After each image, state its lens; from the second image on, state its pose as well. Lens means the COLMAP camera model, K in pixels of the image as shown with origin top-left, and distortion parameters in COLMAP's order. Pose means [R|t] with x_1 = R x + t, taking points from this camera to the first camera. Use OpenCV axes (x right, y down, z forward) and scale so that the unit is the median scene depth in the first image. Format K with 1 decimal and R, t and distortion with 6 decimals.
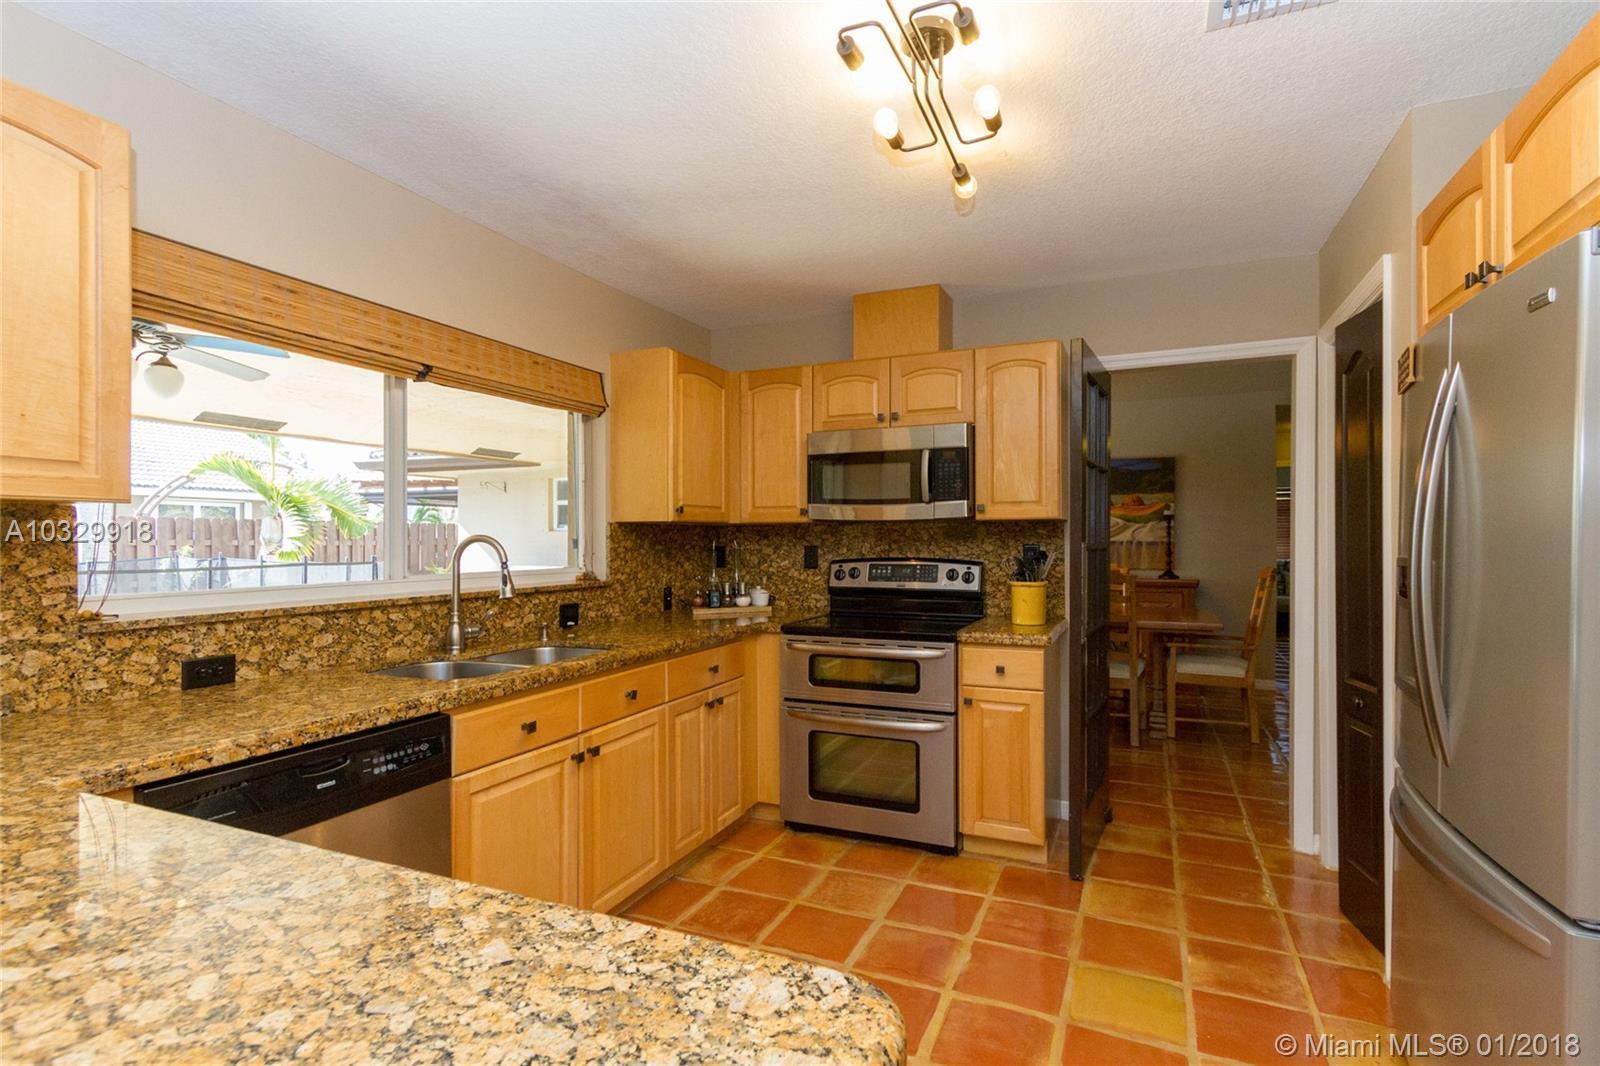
lens RADIAL K [[756.6, 0, 797.6], [0, 756.6, 543.1], [0, 0, 1]] dist [0.002140, 0.000438]
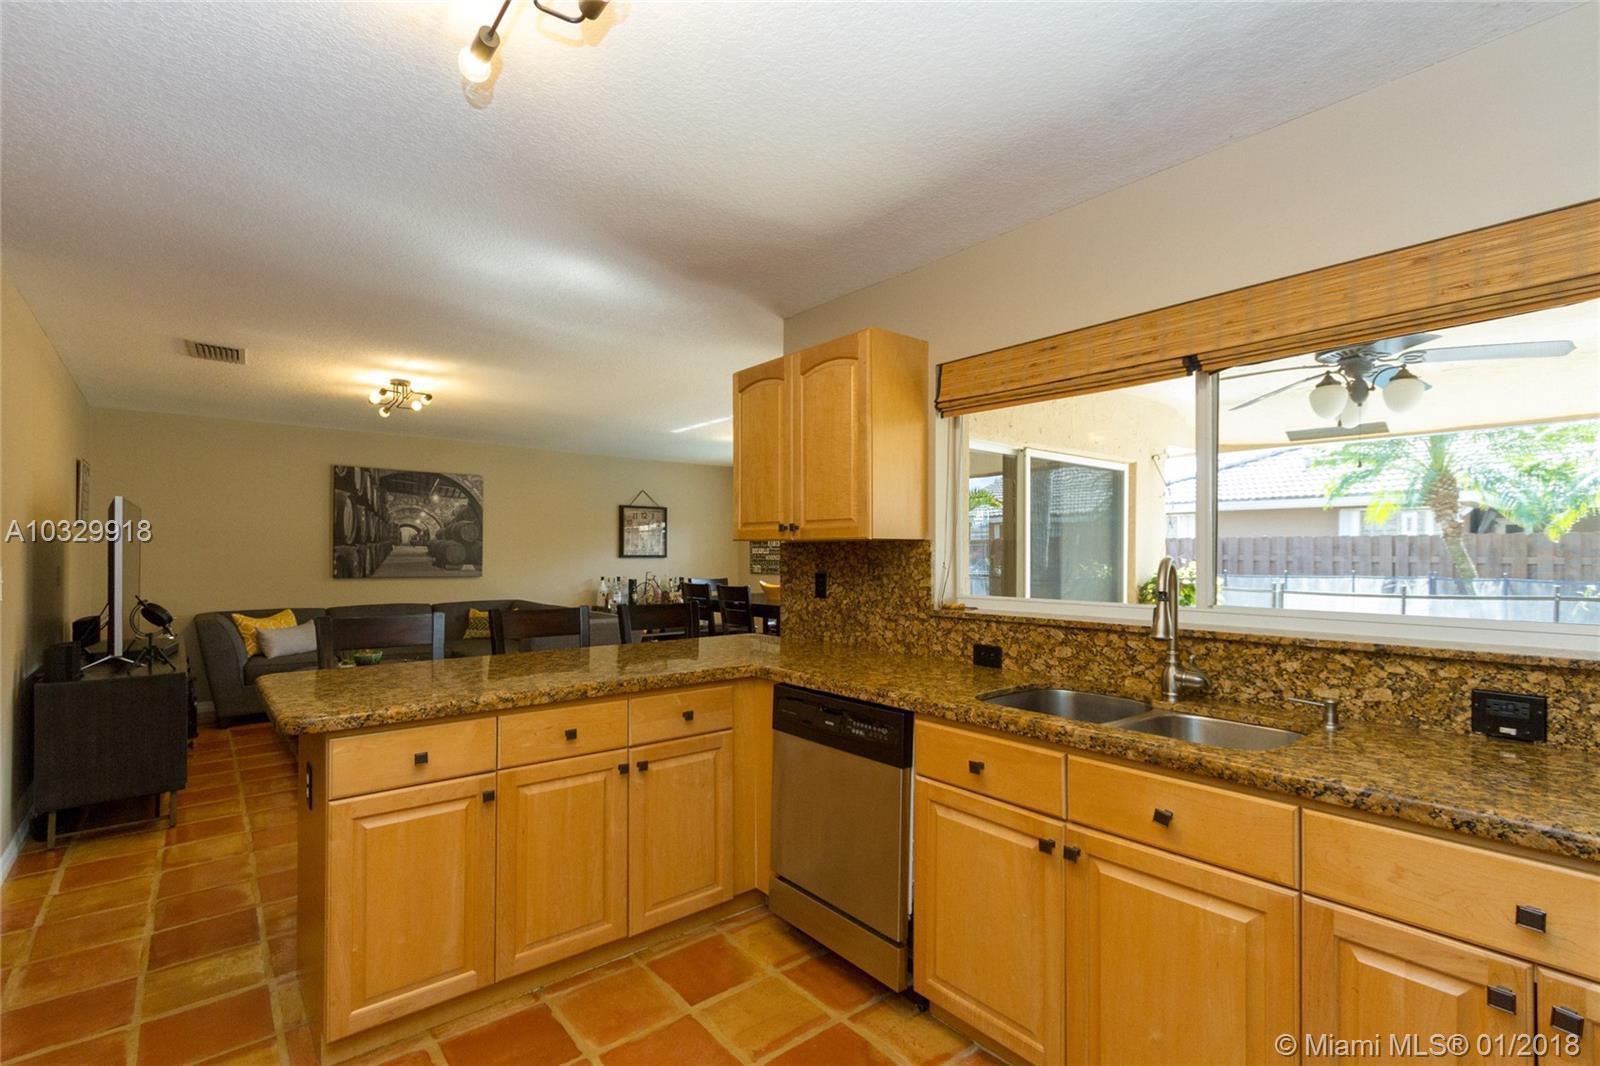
lens RADIAL K [[723.7, 0, 782.7], [0, 723.7, 551.1], [0, 0, 1]] dist [0.001214, -0.000011]
pose [[-0.443217, -0.004505, -0.896403, 0.541252], [-0.008668, 0.999962, -0.000740, -0.016072], [0.896373, 0.007443, -0.443239, 1.183623]]
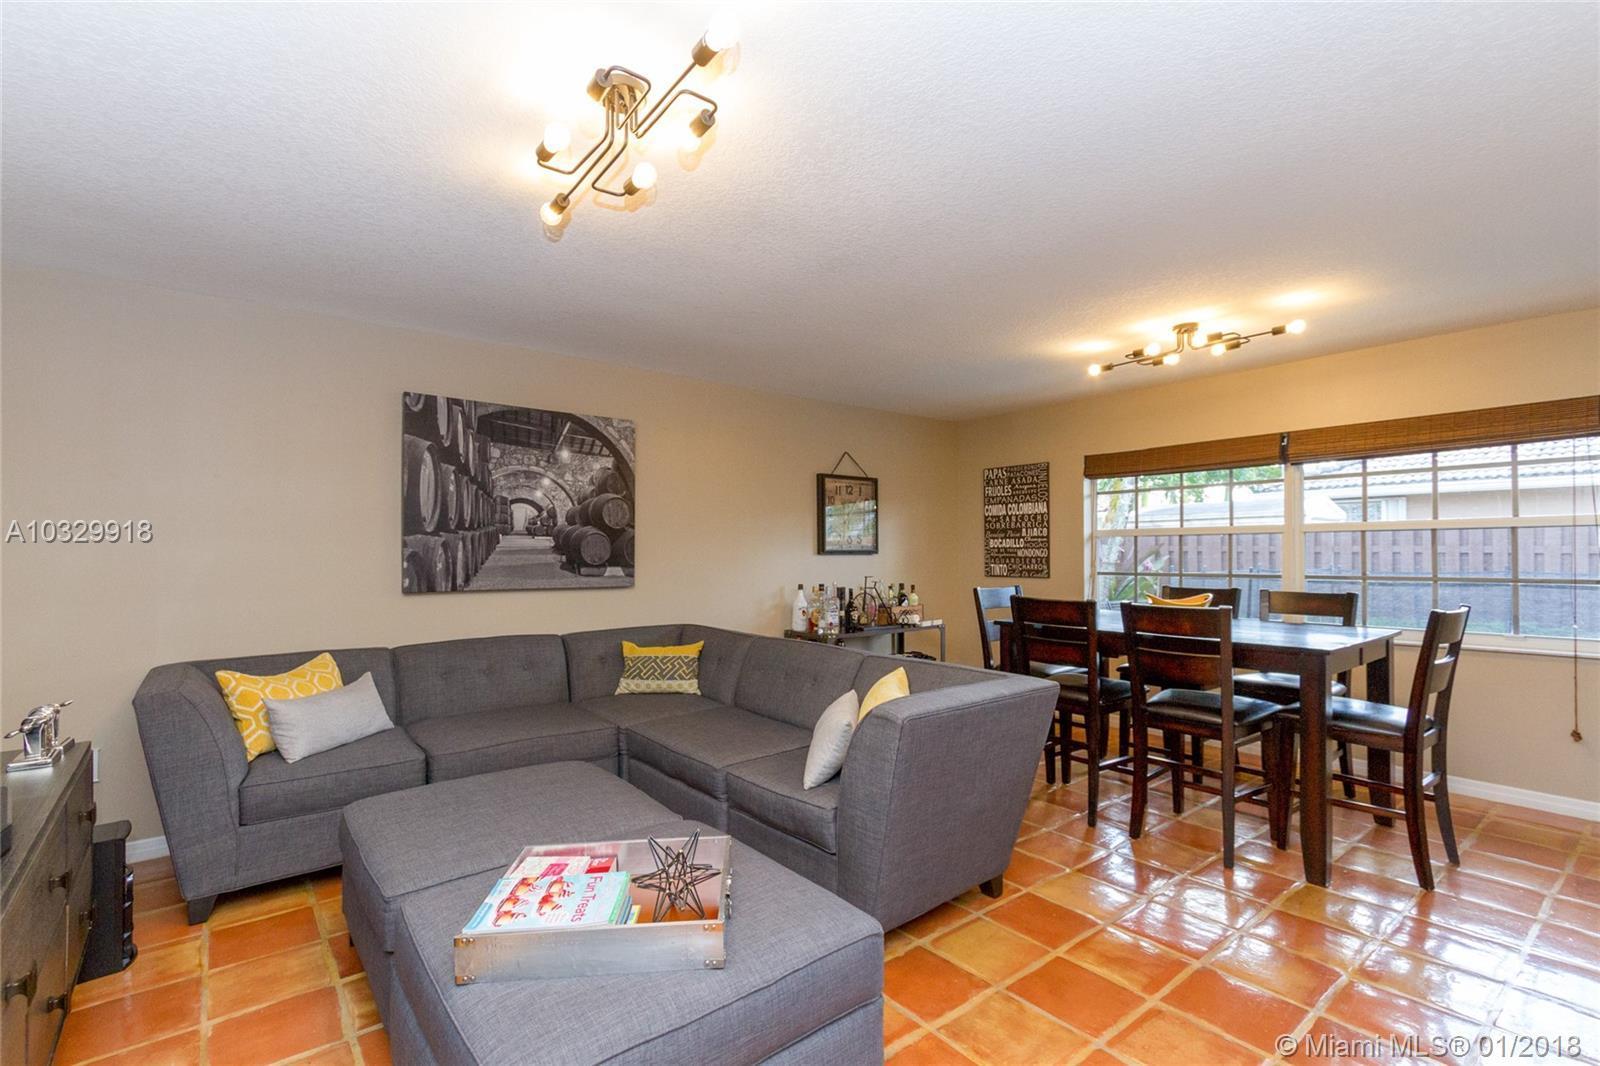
lens RADIAL K [[756.6, 0, 797.6], [0, 756.6, 543.1], [0, 0, 1]] dist [0.002140, 0.000438]
pose [[-0.458066, -0.005420, -0.888902, 0.493548], [-0.004776, 0.999982, -0.003636, -0.015307], [0.888905, 0.002579, -0.458084, 1.092619]]
